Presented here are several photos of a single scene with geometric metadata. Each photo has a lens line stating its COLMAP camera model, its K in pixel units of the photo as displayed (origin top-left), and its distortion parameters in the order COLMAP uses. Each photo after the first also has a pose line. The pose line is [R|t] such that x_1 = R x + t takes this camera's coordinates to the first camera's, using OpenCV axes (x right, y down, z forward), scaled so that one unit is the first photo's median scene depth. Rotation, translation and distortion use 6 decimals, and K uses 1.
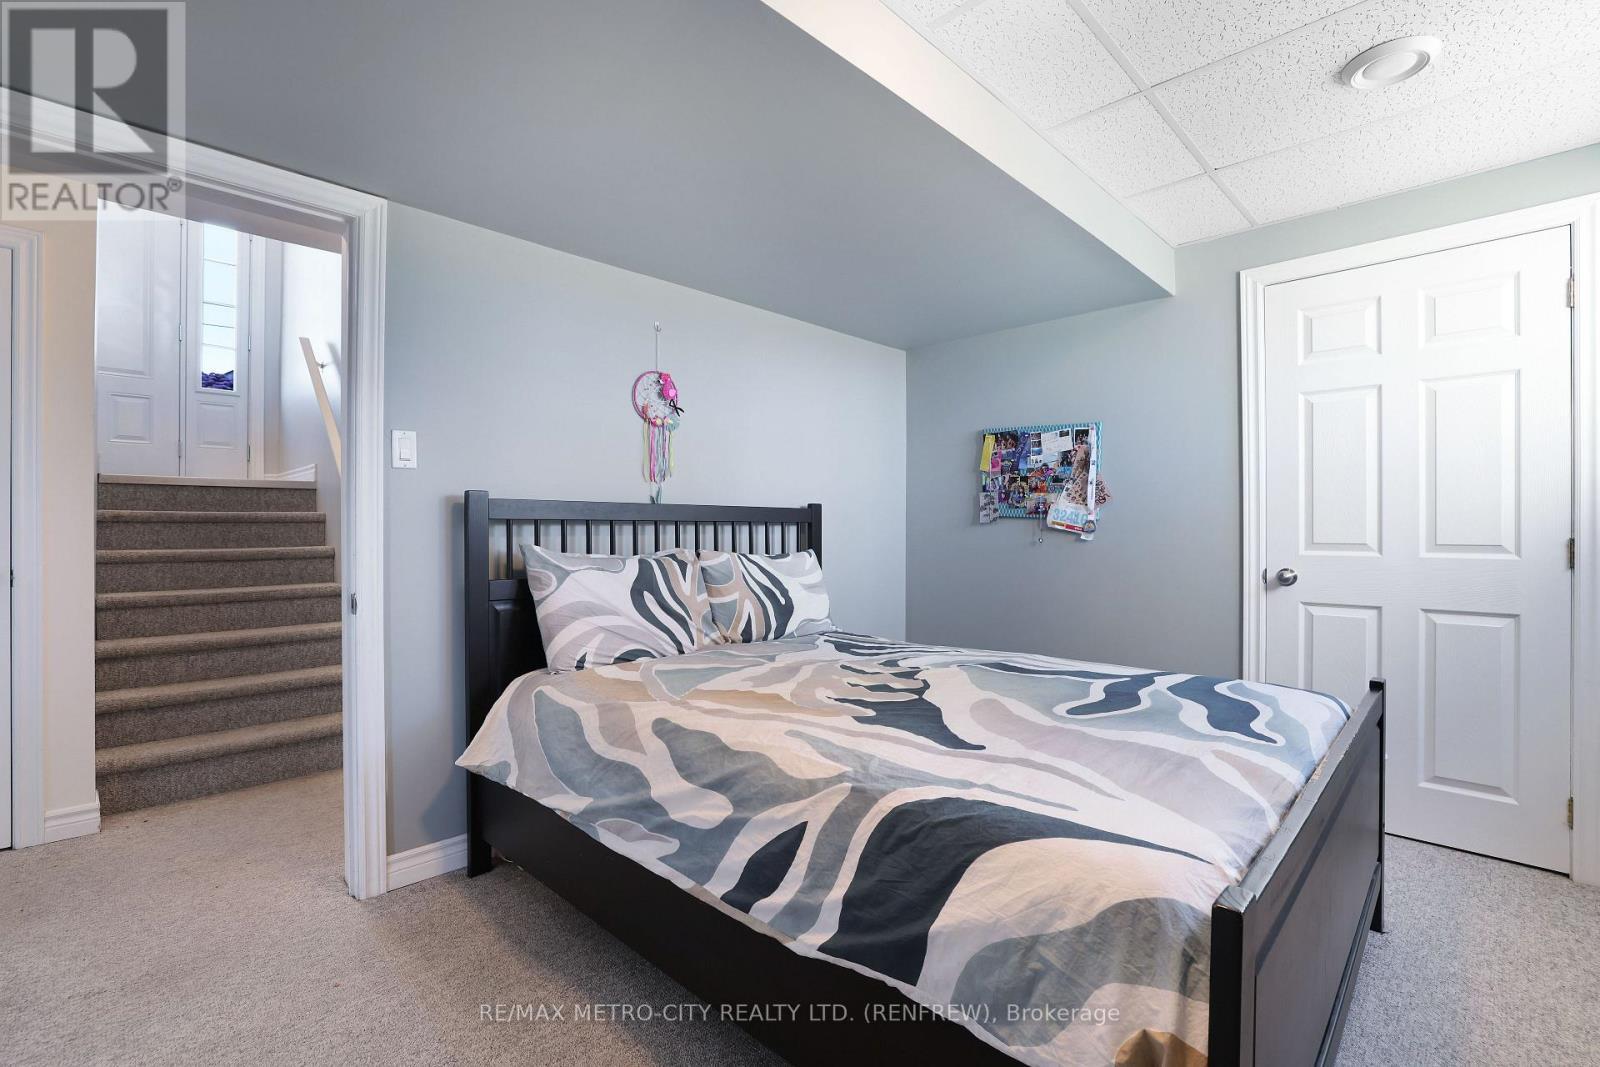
lens RADIAL K [[692.0, 0, 771.6], [0, 692.0, 532.2], [0, 0, 1]] dist [-0.044684, 0.012465]
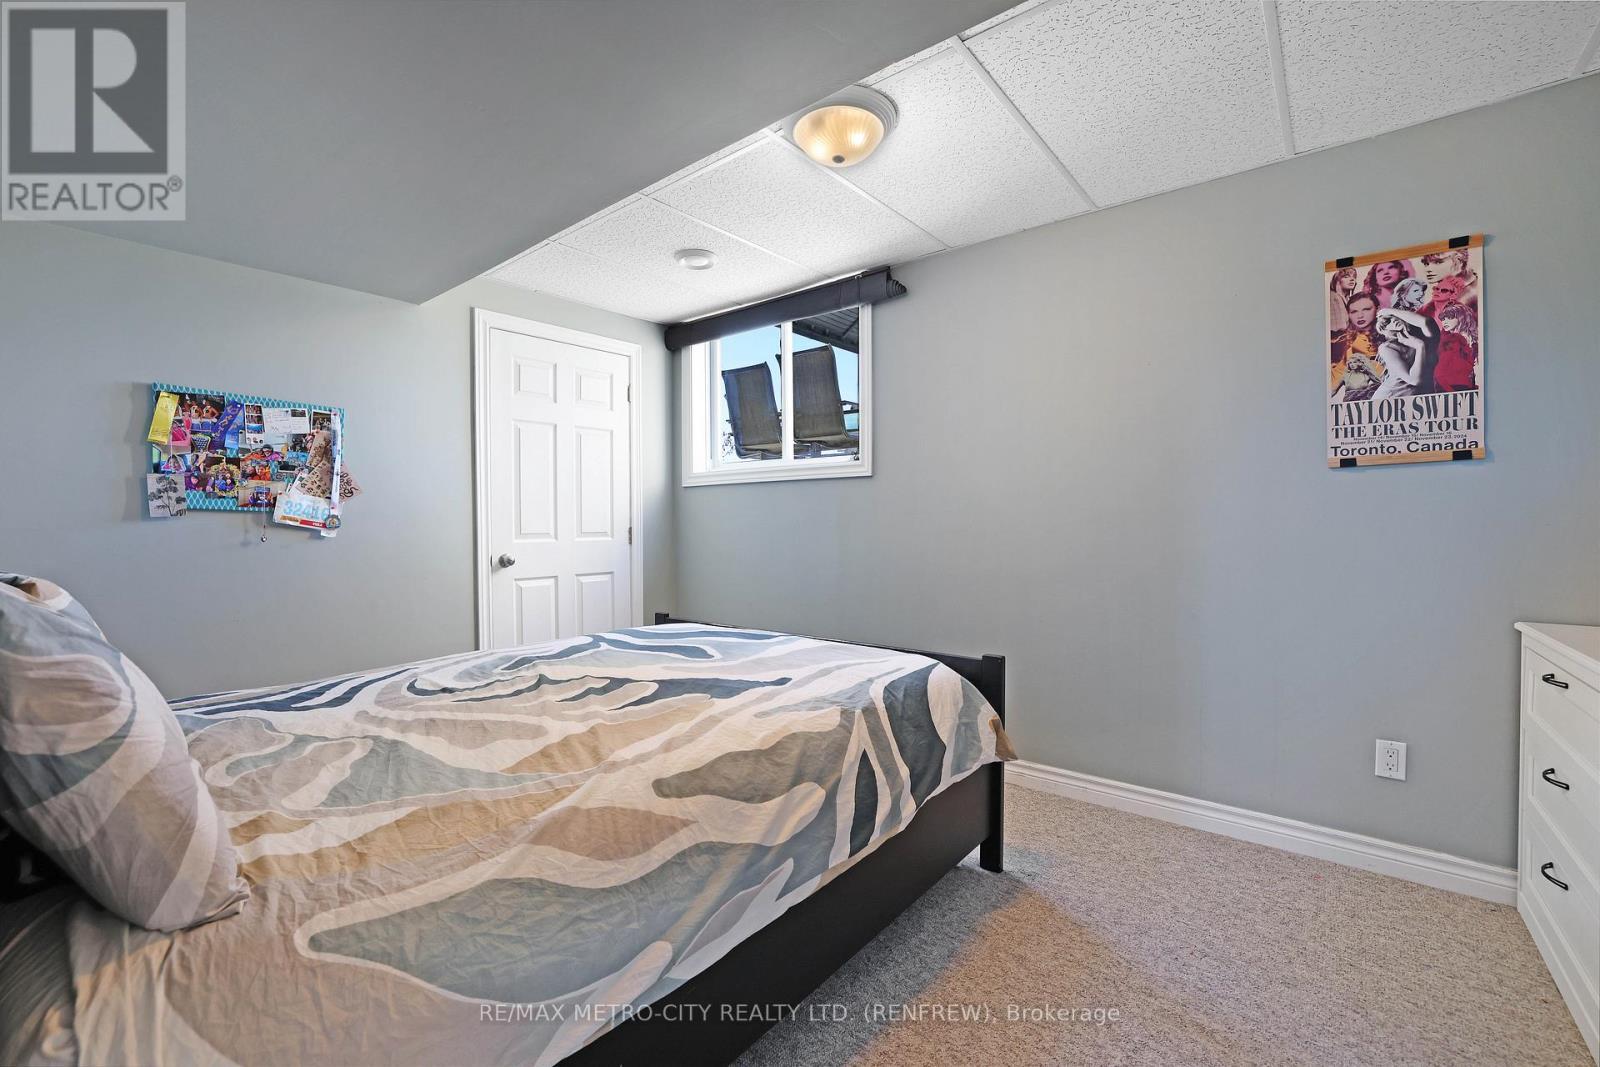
lens RADIAL K [[692.0, 0, 771.6], [0, 692.0, 532.2], [0, 0, 1]] dist [-0.044684, 0.012465]
pose [[-0.078736, -0.017630, 0.996740, -0.462029], [0.010166, 0.999777, 0.018487, -0.005349], [-0.996844, 0.011589, -0.078539, 0.477540]]
